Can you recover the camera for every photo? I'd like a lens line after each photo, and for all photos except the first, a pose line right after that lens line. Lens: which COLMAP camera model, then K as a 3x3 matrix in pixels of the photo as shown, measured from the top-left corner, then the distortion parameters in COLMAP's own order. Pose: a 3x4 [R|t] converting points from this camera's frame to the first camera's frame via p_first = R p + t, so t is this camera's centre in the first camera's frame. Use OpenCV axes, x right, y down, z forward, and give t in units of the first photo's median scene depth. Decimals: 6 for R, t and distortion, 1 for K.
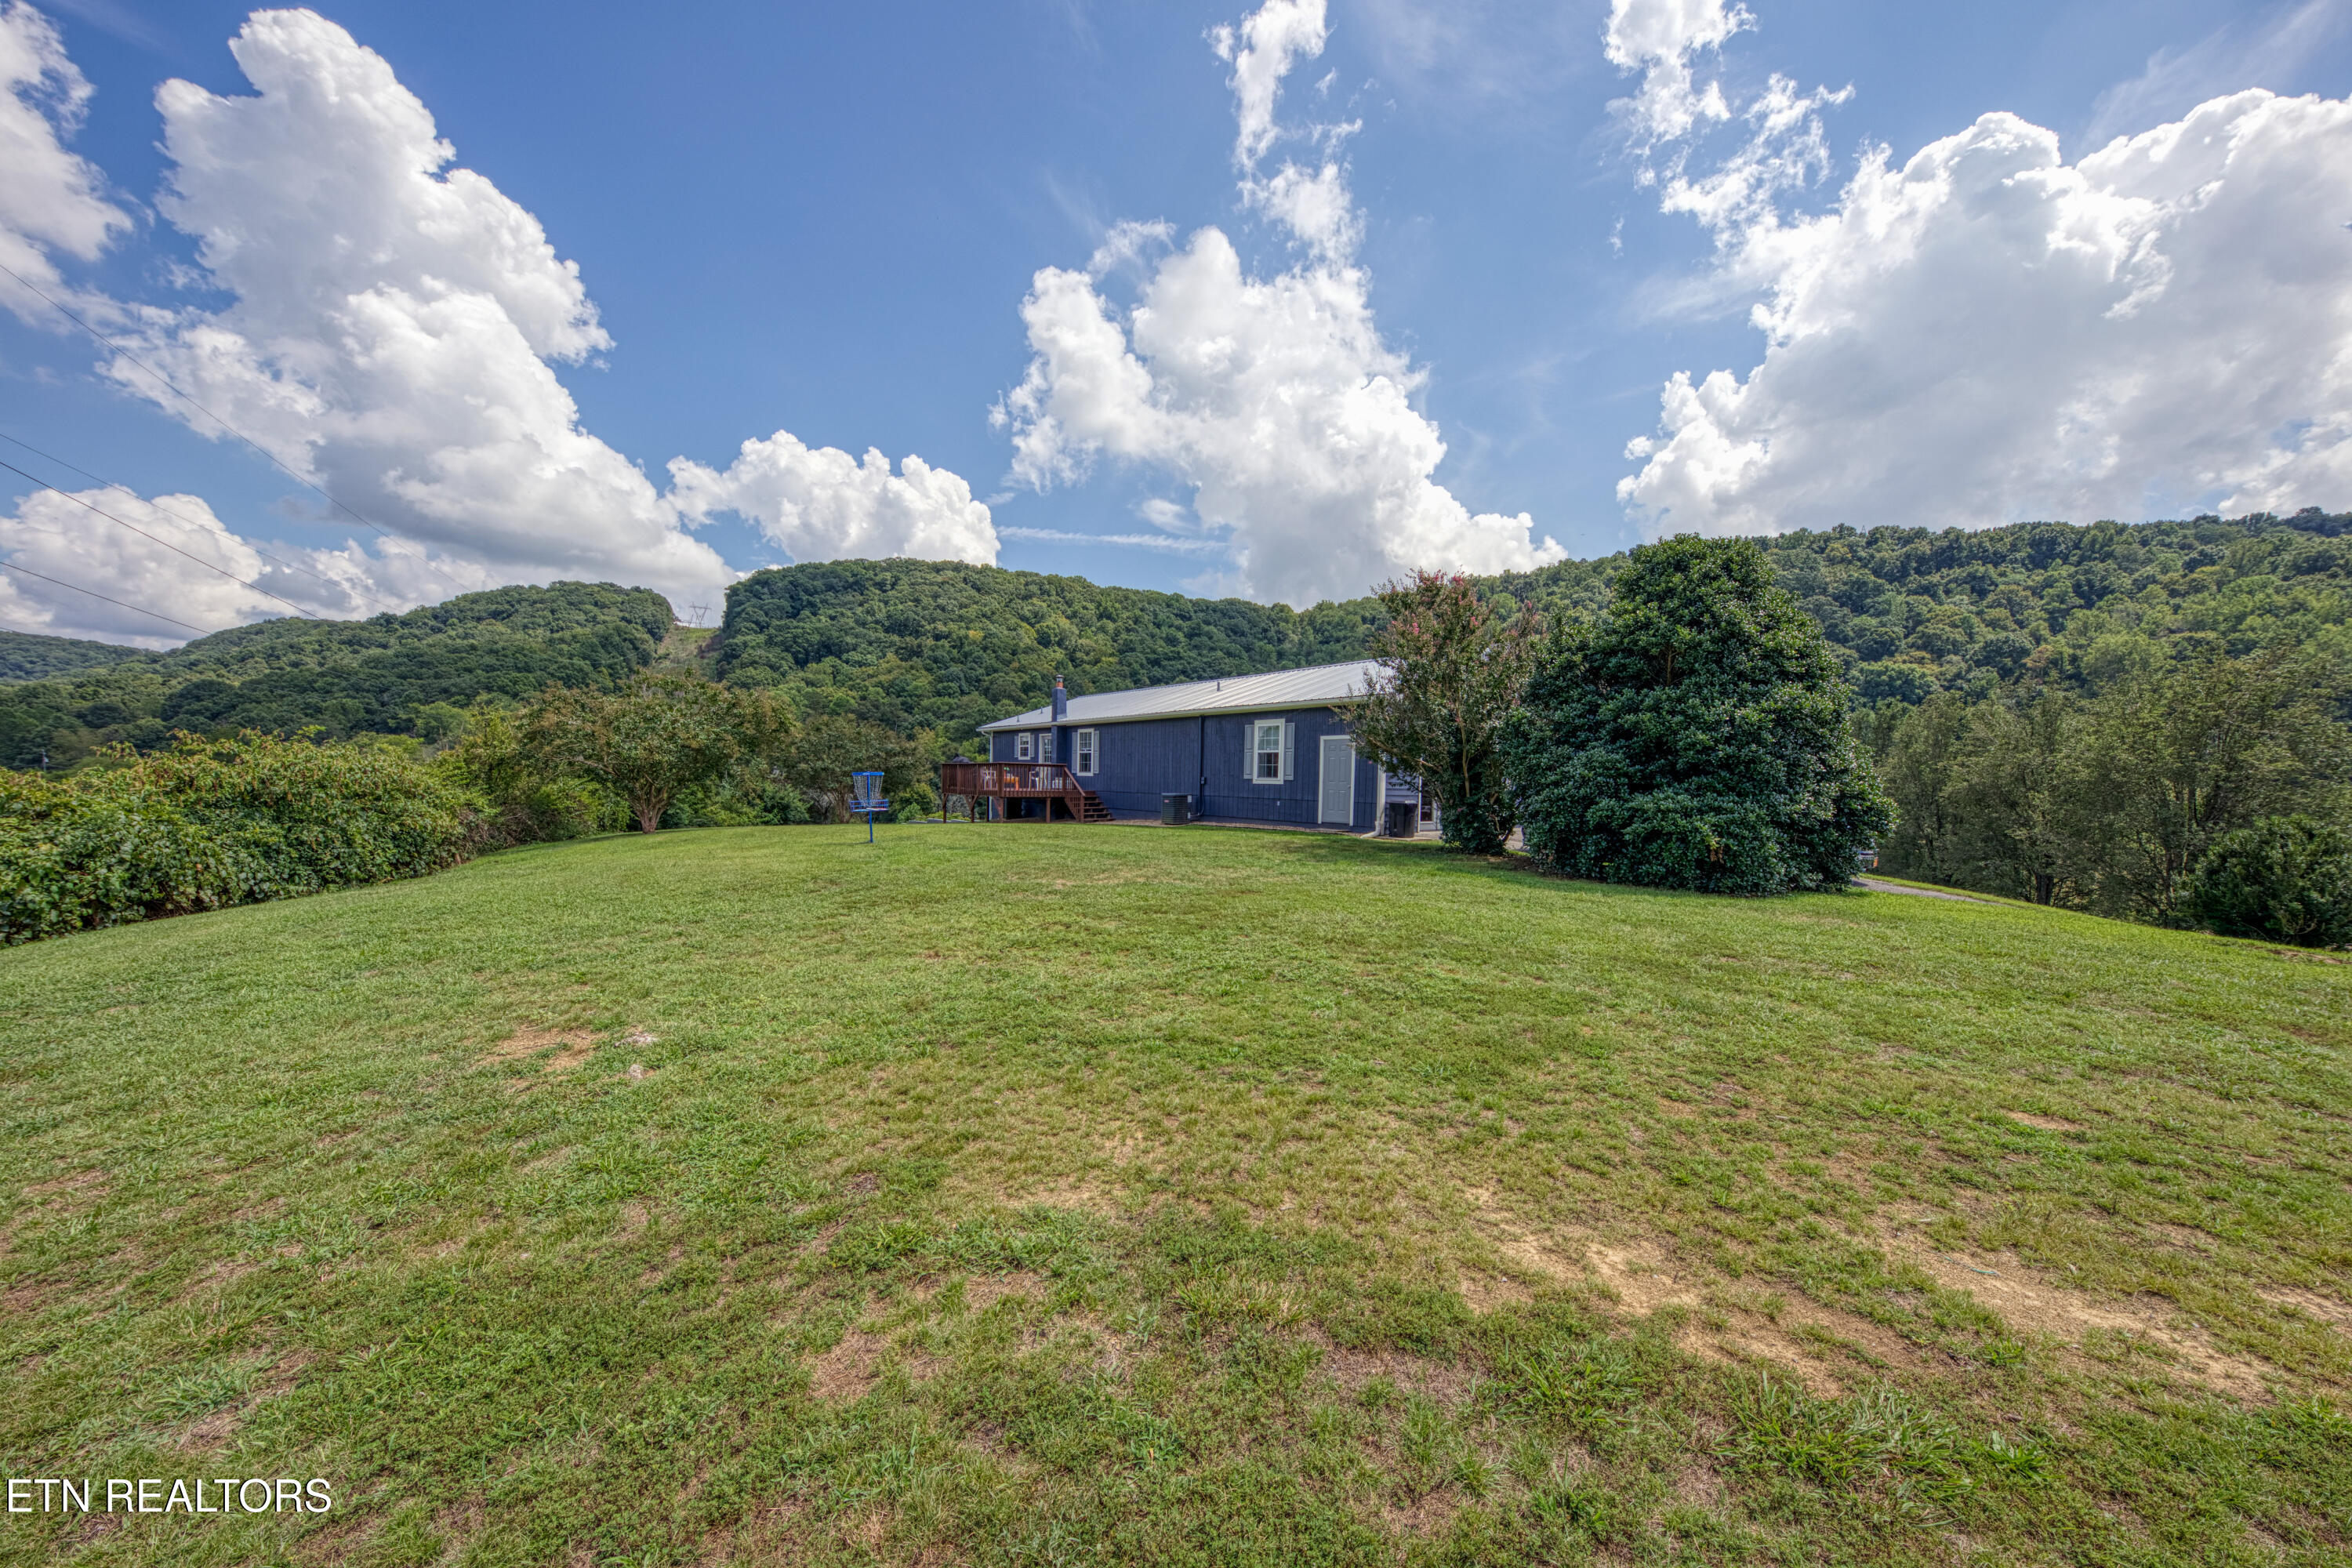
lens RADIAL K [[833.4, 0, 1176.0], [0, 833.4, 784.0], [0, 0, 1]] dist [-0.000080, 0.000082]
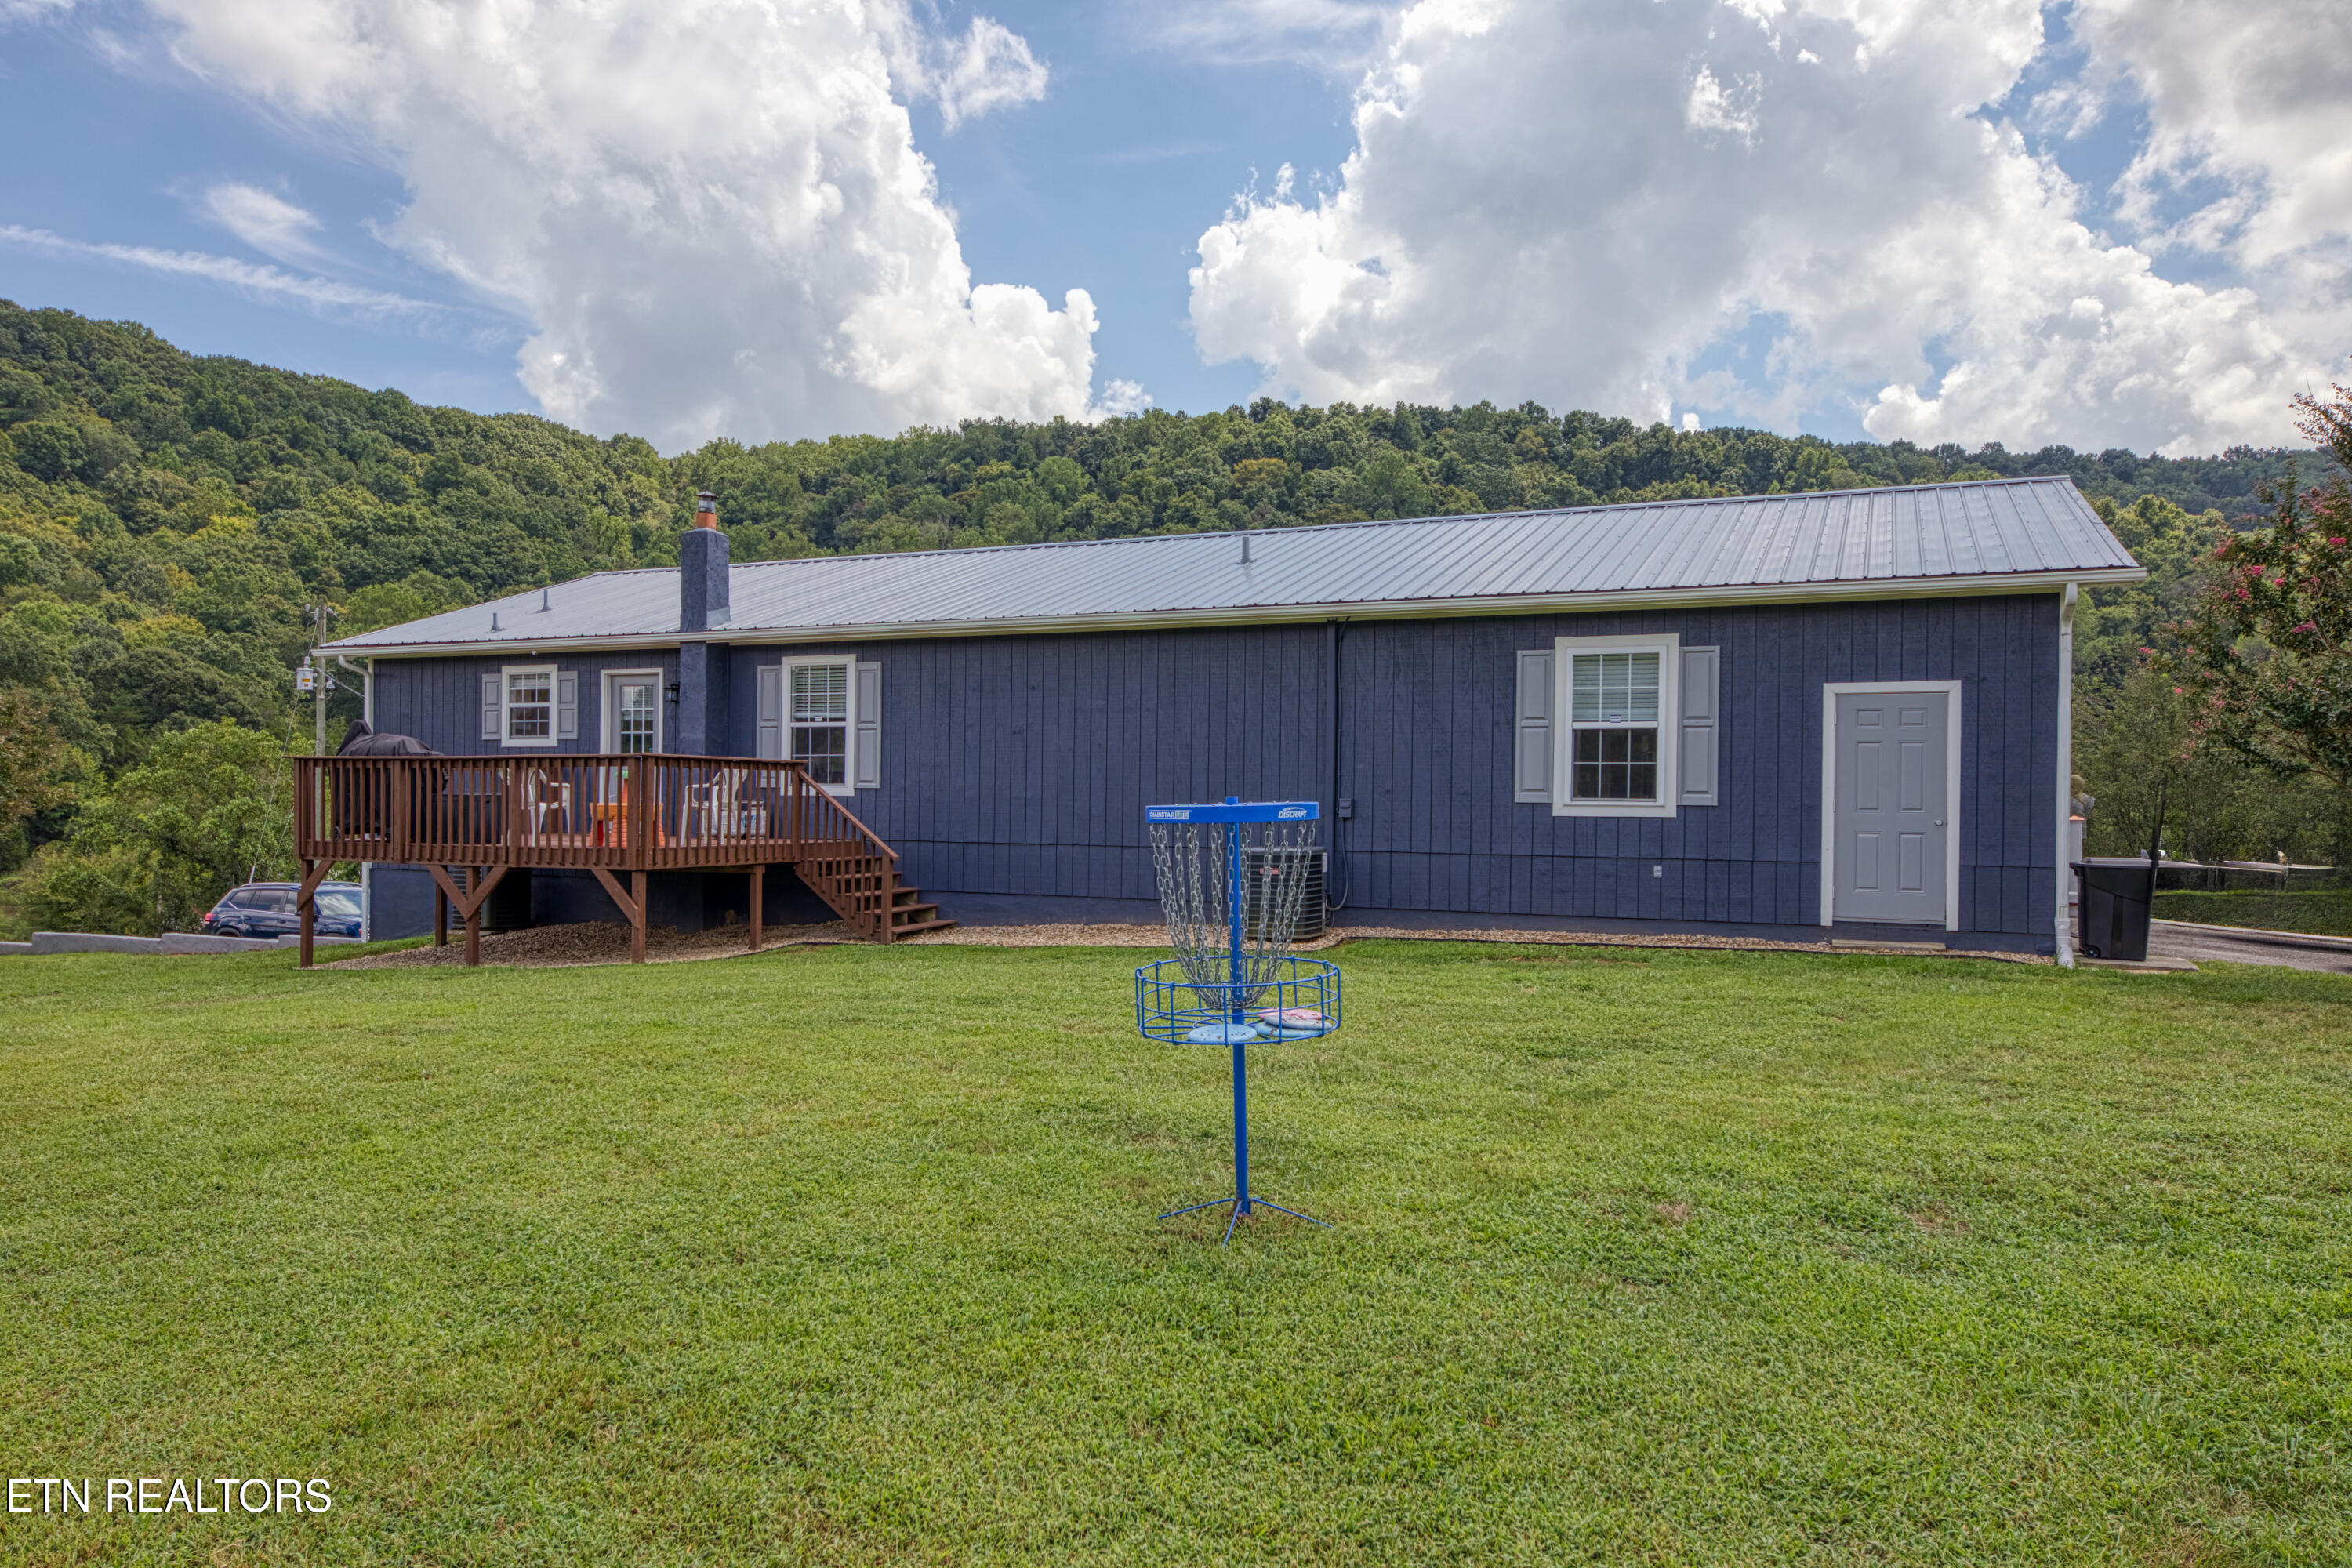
lens RADIAL K [[1547.2, 0, 1176.0], [0, 1547.2, 784.0], [0, 0, 1]] dist [0.007376, 0.002155]
pose [[0.875731, -0.005657, 0.482767, -0.039973], [0.010659, 0.999914, -0.007620, -0.001188], [-0.482682, 0.011819, 0.875716, 0.055378]]
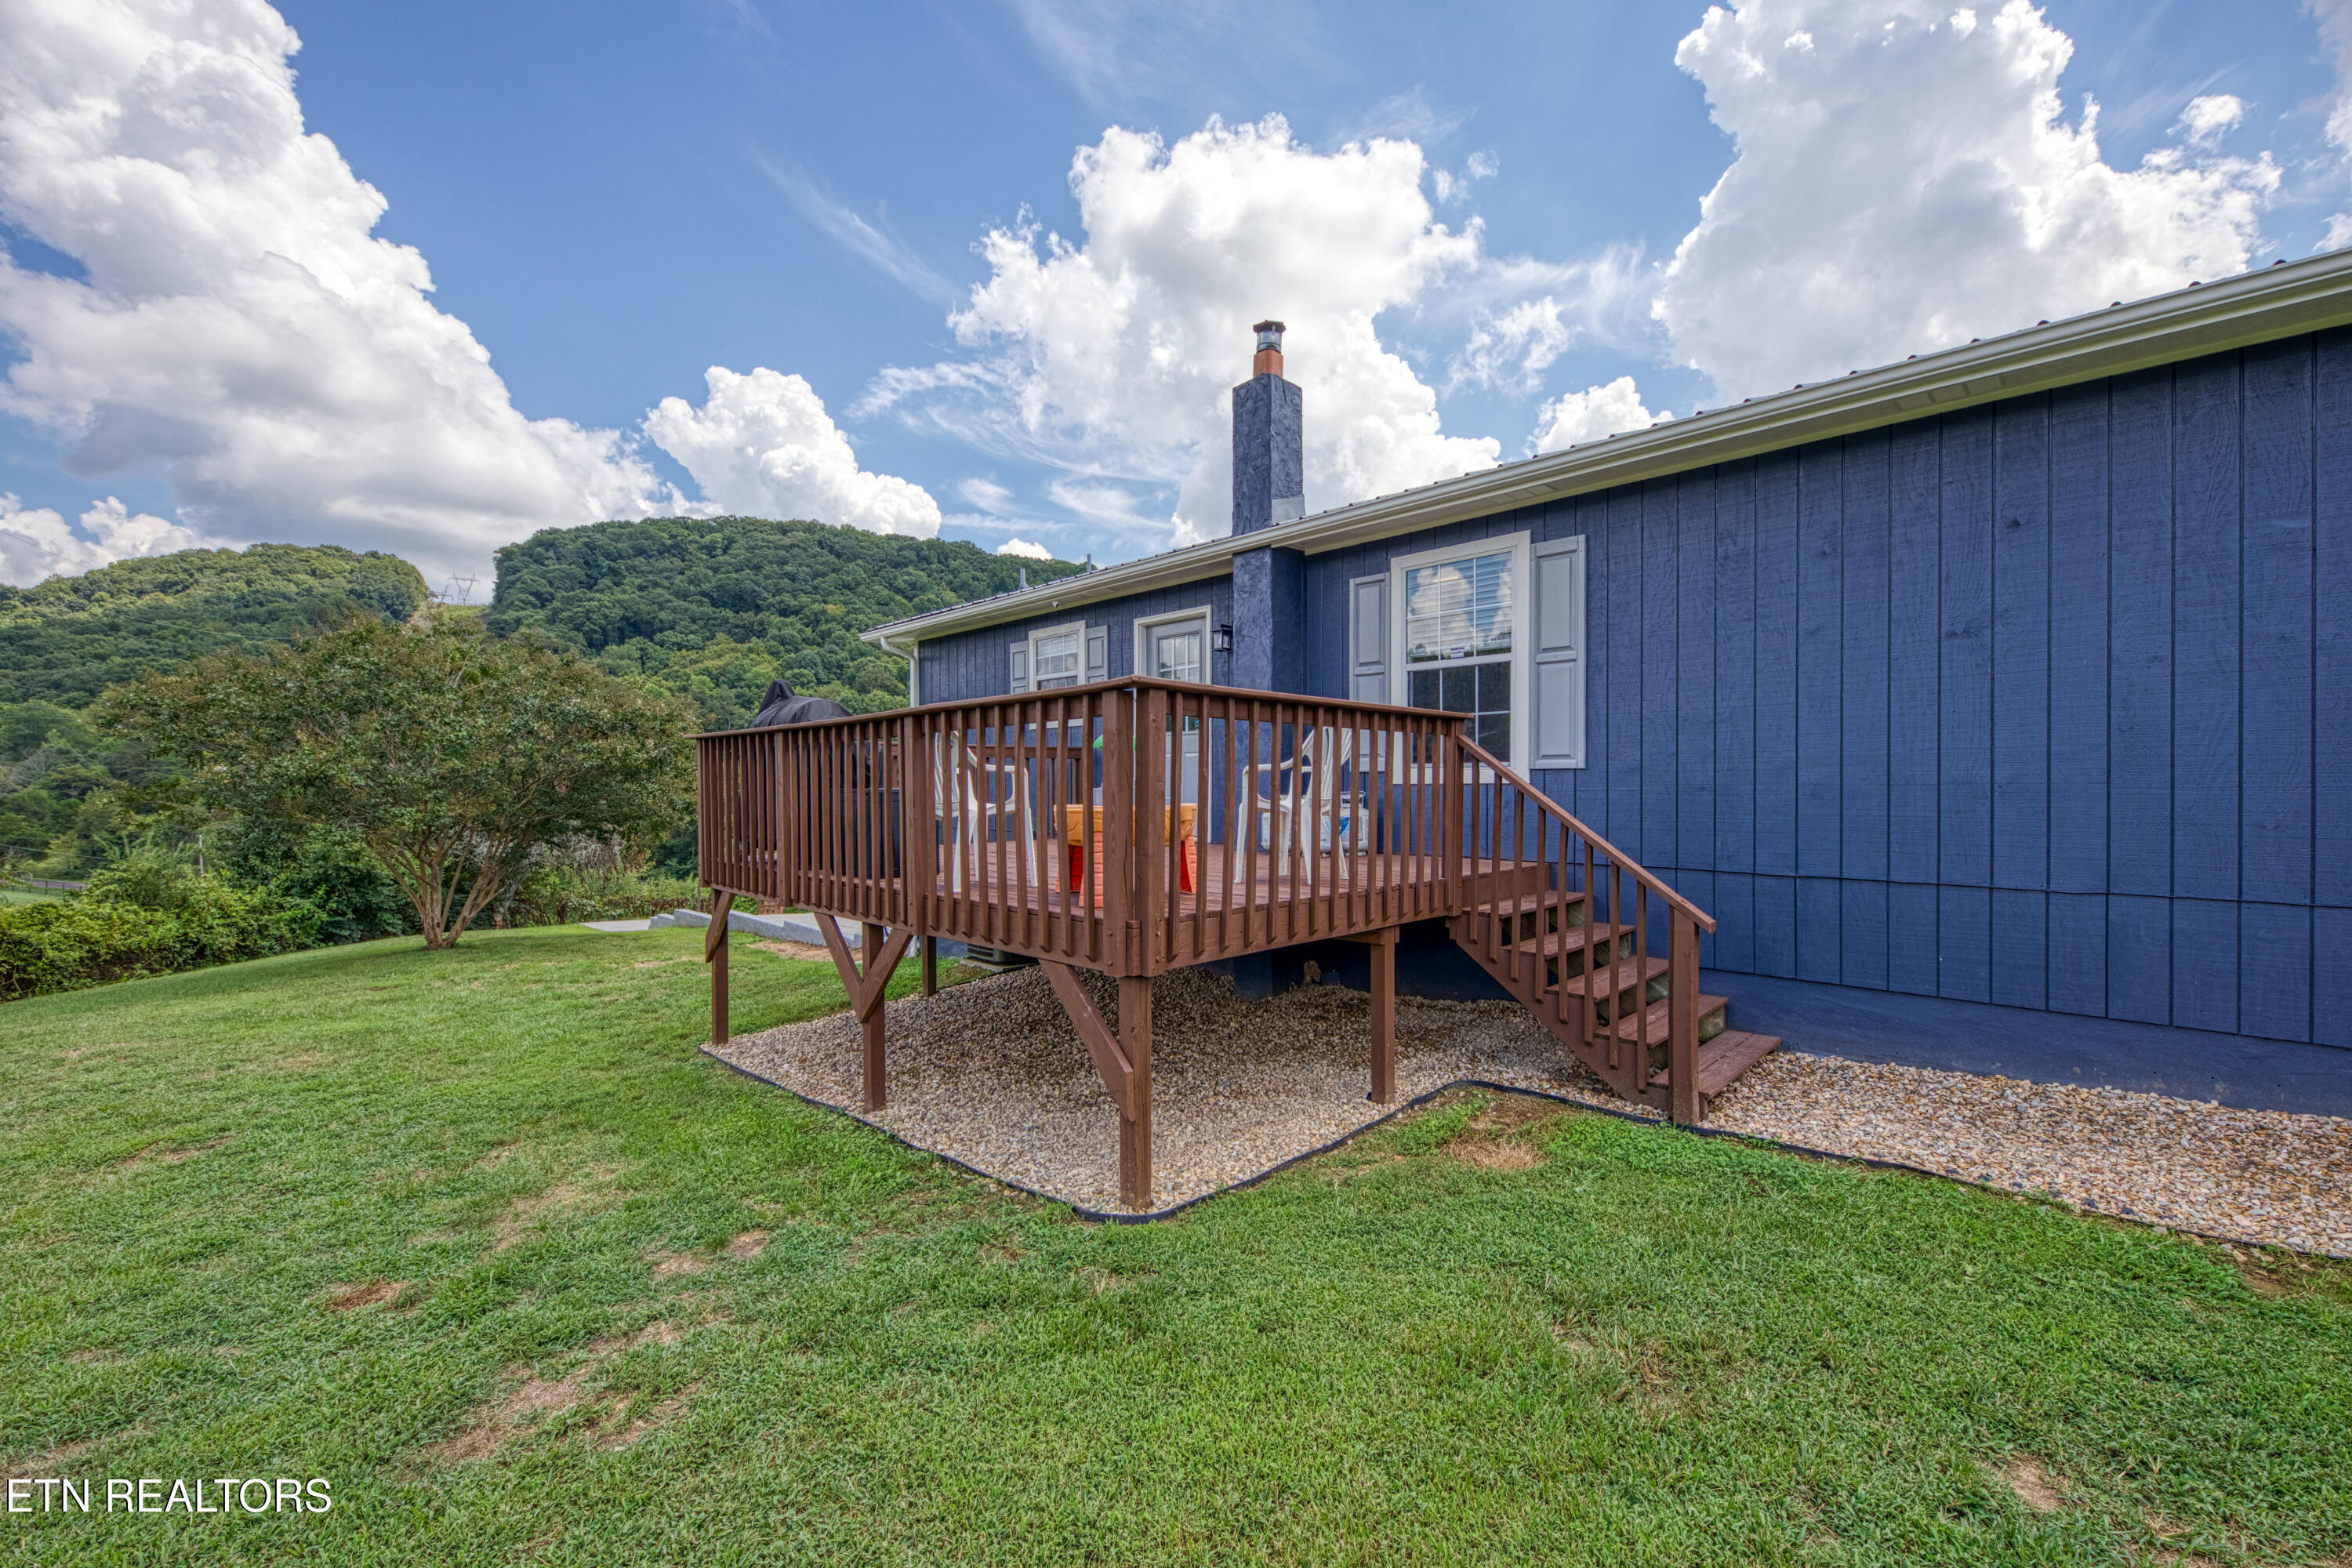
lens RADIAL K [[910.7, 0, 1176.0], [0, 910.7, 784.0], [0, 0, 1]] dist [-0.000019, -0.000605]
pose [[0.992621, -0.021024, 0.119420, -0.028315], [0.022096, 0.999727, -0.007658, -0.001384], [-0.119226, 0.010240, 0.992814, 0.113279]]
